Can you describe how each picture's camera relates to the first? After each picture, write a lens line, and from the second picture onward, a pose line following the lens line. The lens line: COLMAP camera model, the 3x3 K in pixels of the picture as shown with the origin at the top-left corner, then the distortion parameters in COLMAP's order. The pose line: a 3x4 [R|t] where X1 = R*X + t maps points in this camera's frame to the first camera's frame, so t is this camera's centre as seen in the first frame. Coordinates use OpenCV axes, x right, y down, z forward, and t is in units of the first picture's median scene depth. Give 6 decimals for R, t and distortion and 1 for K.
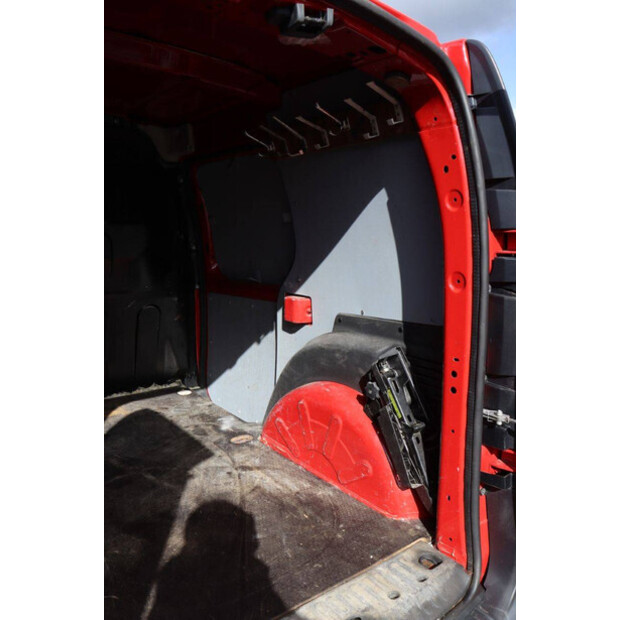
lens RADIAL K [[549.5, 0, 310.0], [0, 549.5, 310.0], [0, 0, 1]] dist [-0.185775, 0.216339]
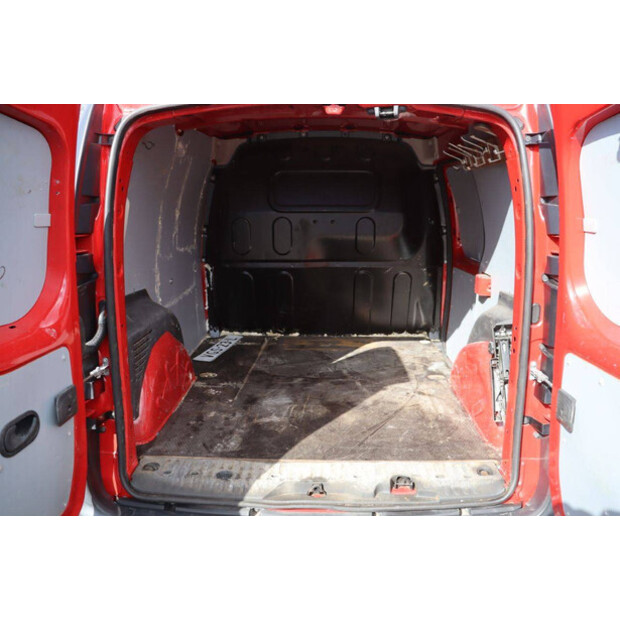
lens RADIAL K [[620.0, 0, 310.0], [0, 620.0, 310.0], [0, 0, 1]] dist [-0.129584, 0.002672]
pose [[0.745696, 0.125707, -0.654321, 0.555429], [-0.094946, 0.992067, 0.082389, -0.020505], [0.659487, 0.000688, 0.751715, -0.315246]]
